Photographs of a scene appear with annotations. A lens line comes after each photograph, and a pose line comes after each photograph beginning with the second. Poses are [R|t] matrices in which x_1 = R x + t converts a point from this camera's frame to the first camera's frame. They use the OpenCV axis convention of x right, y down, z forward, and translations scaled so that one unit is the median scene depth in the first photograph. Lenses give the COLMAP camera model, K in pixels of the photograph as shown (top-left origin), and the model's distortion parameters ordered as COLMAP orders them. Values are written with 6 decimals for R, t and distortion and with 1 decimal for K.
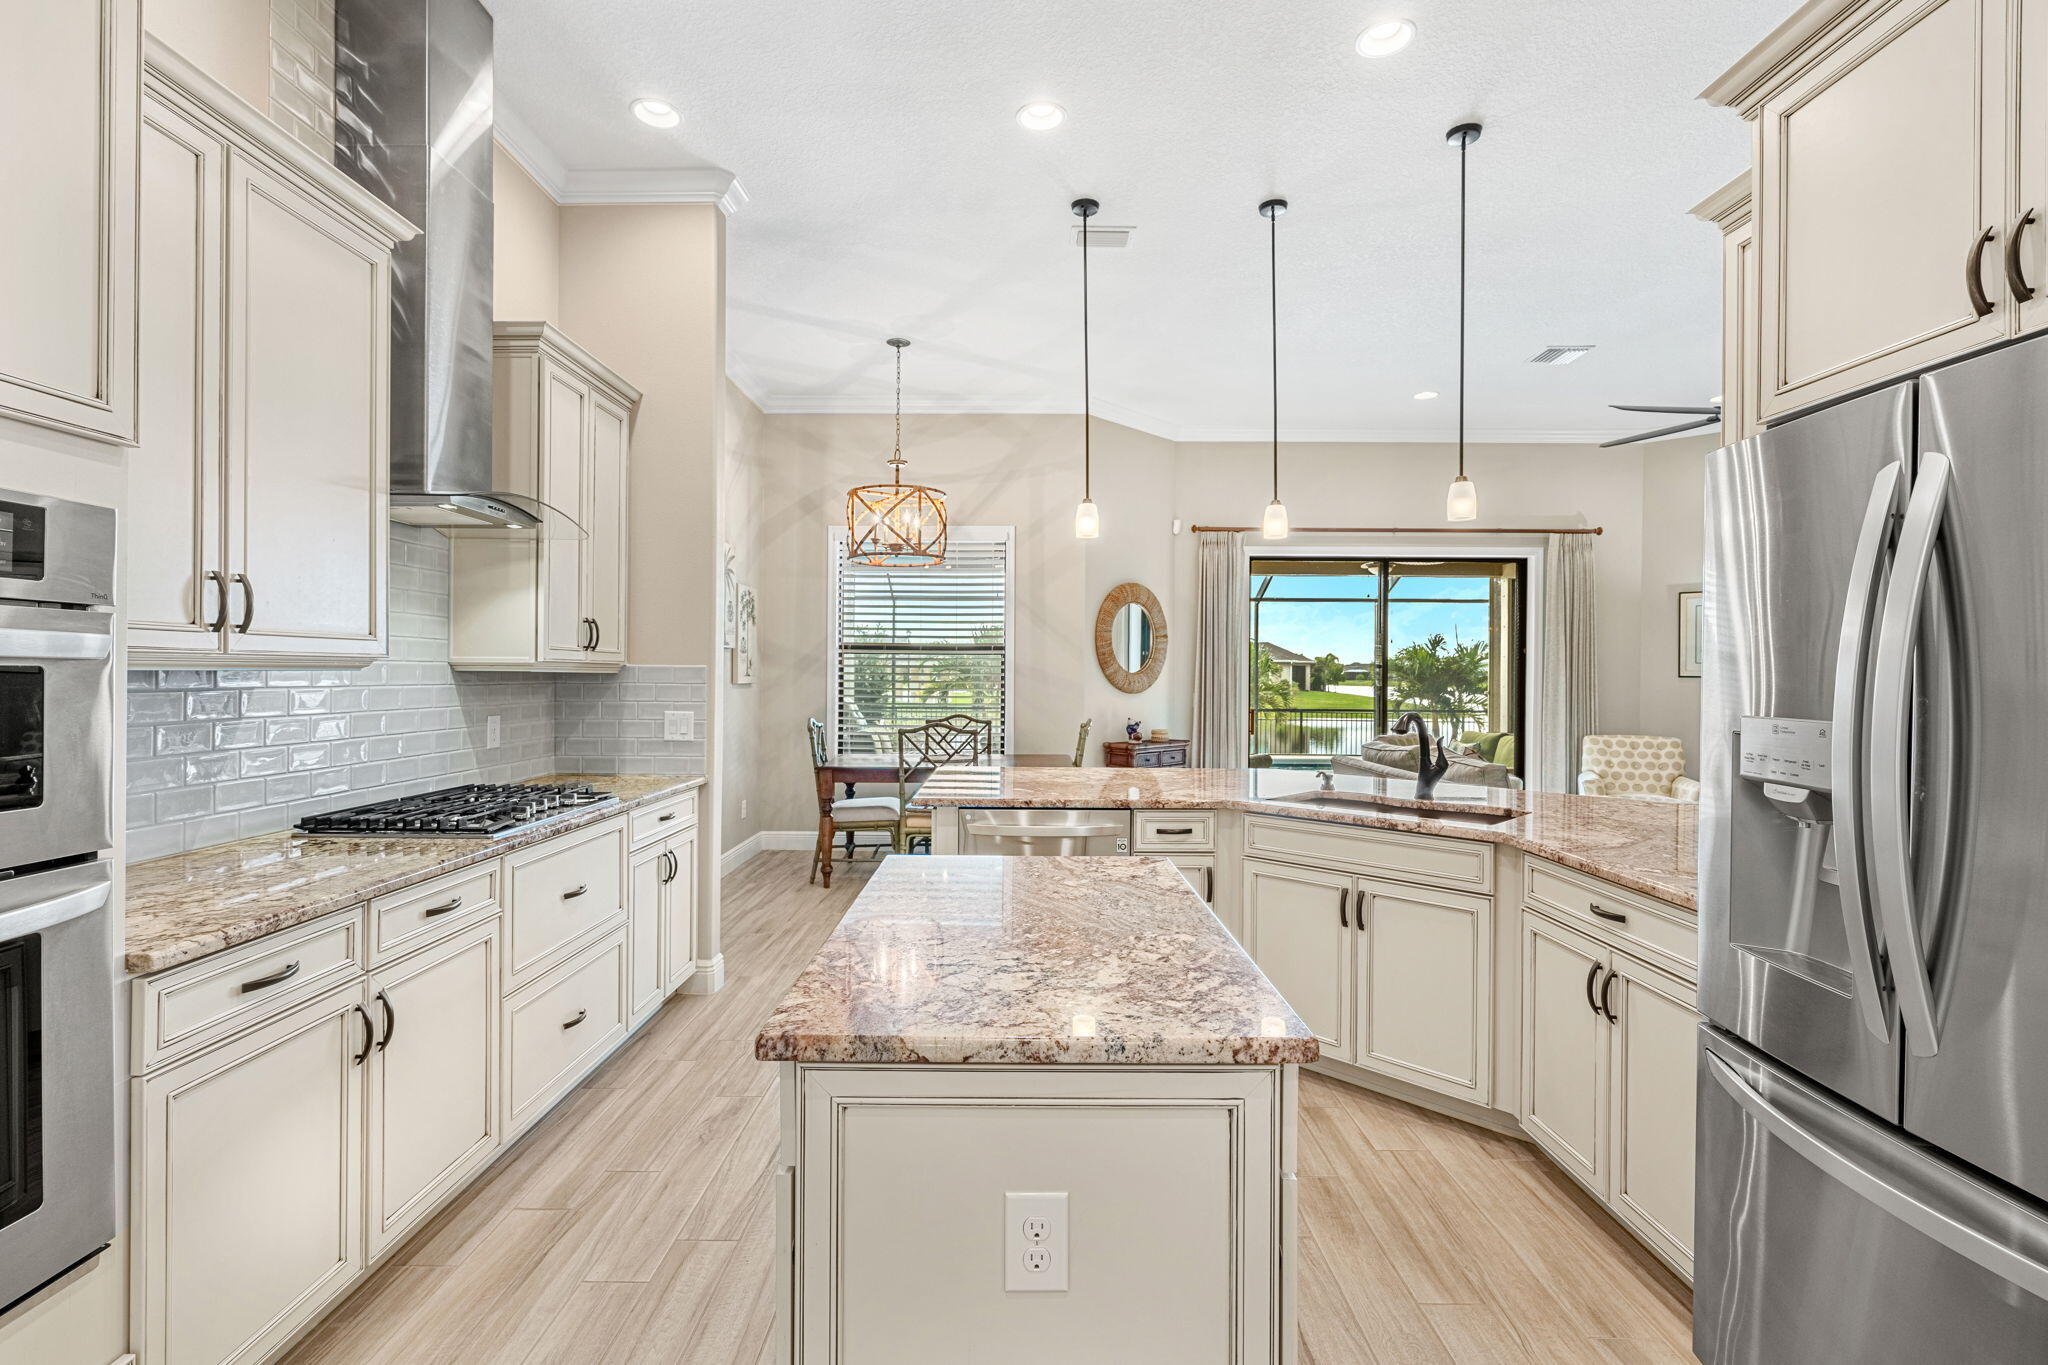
lens RADIAL K [[934.2, 0, 1026.3], [0, 934.2, 669.9], [0, 0, 1]] dist [-0.004324, 0.002426]
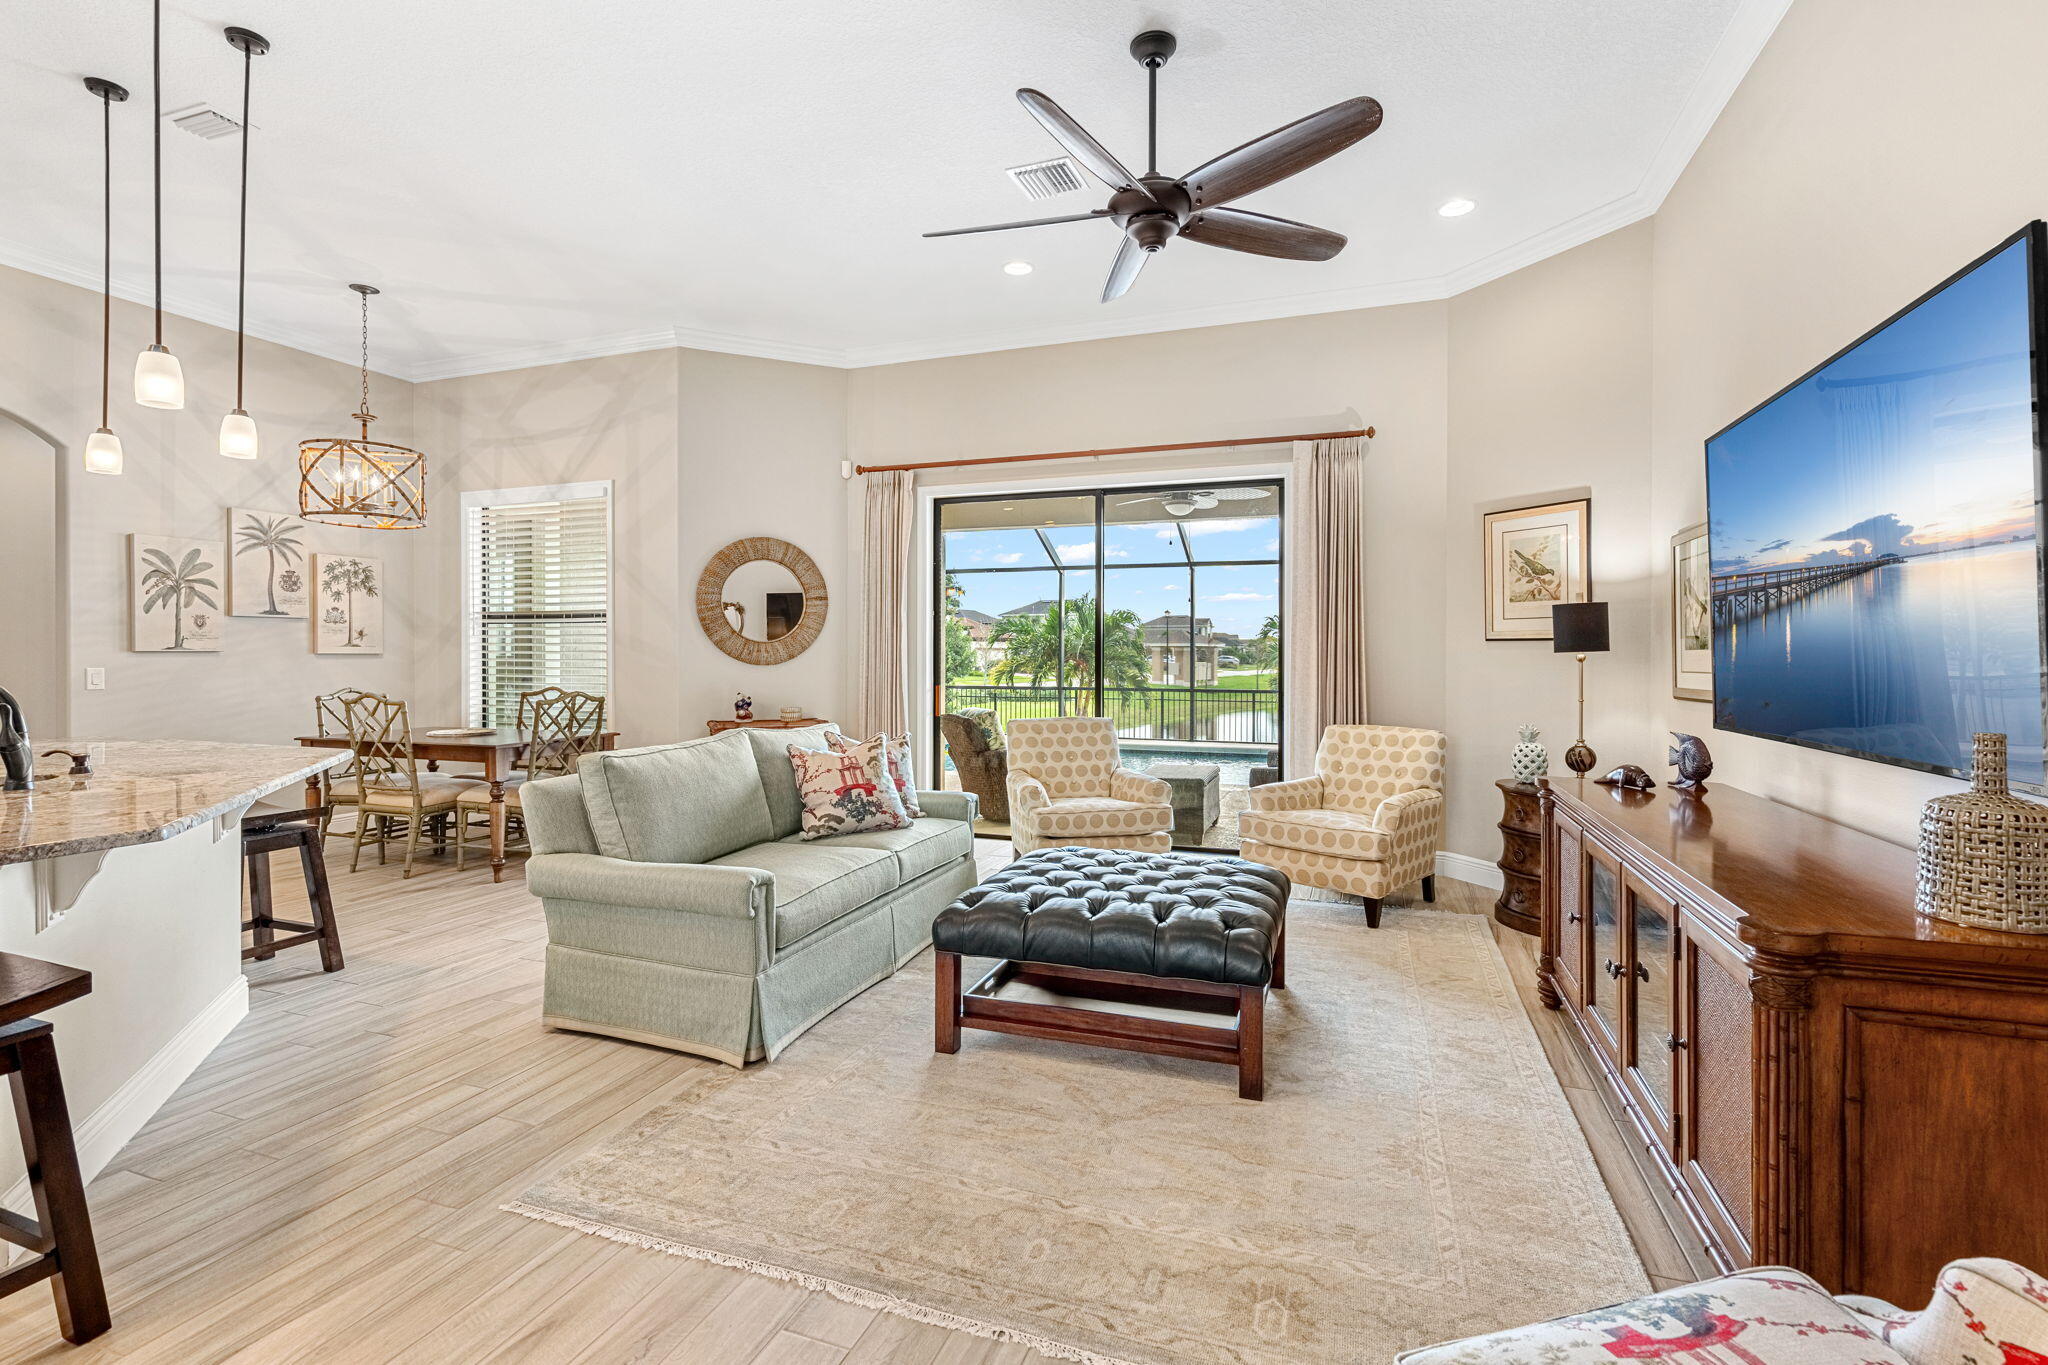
lens RADIAL K [[934.2, 0, 1020.3], [0, 934.2, 670.7], [0, 0, 1]] dist [-0.004324, 0.002426]
pose [[0.939314, 0.002504, -0.343048, 1.469945], [0.004330, 0.999807, 0.019154, 0.035652], [0.343030, -0.019477, 0.939122, 0.612864]]
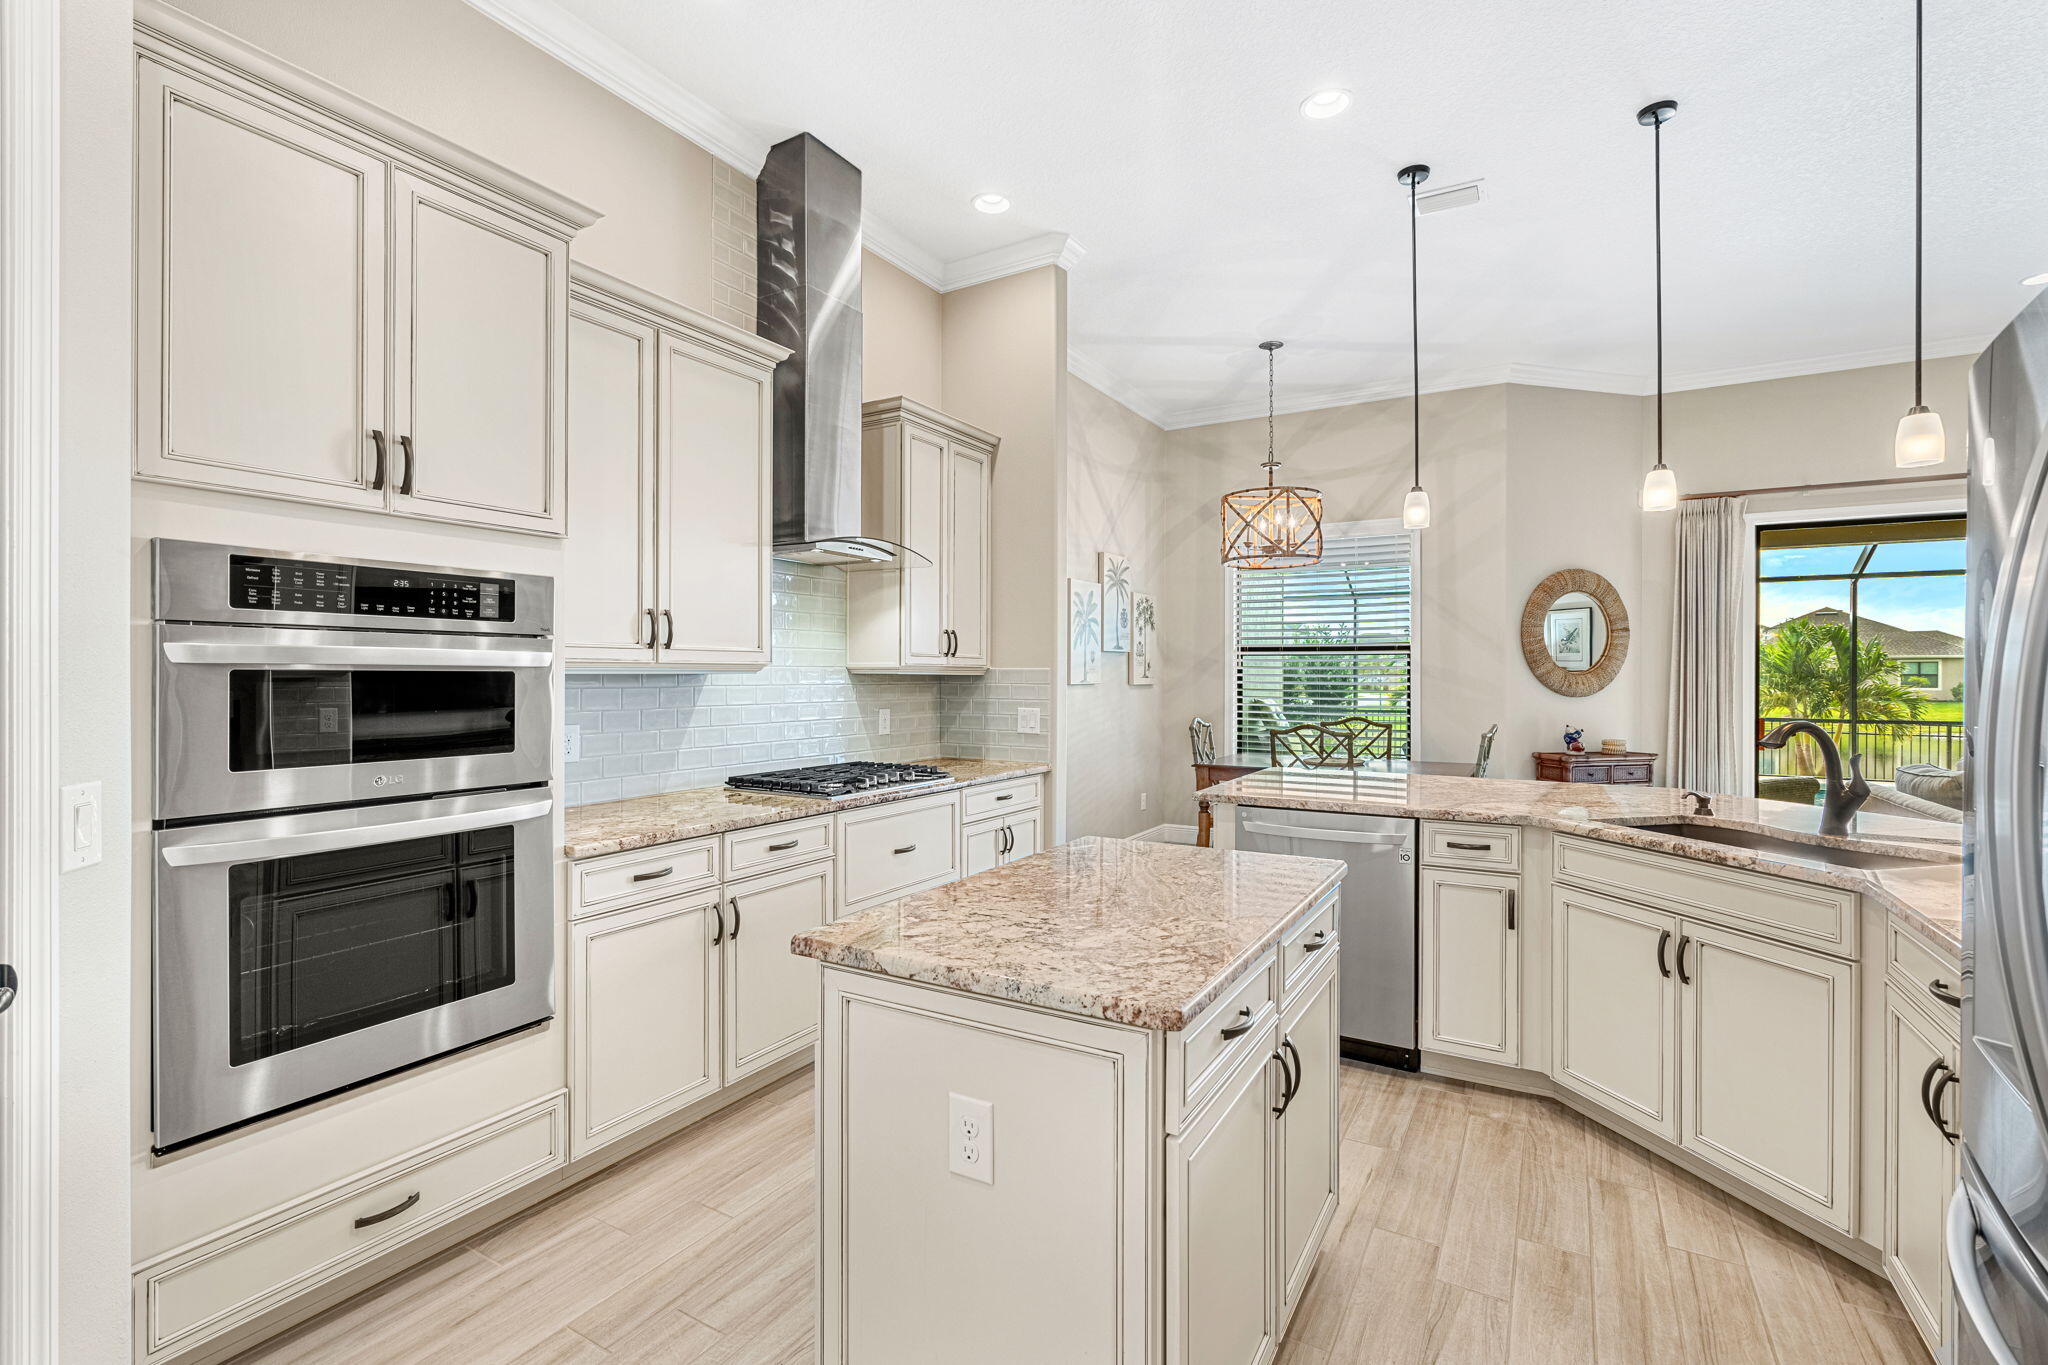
lens RADIAL K [[934.2, 0, 1015.2], [0, 934.2, 669.7], [0, 0, 1]] dist [-0.004324, 0.002426]
pose [[0.861437, -0.006520, -0.507823, 0.242852], [0.005254, 0.999978, -0.003927, 0.001898], [0.507838, 0.000715, 0.861453, -0.007904]]
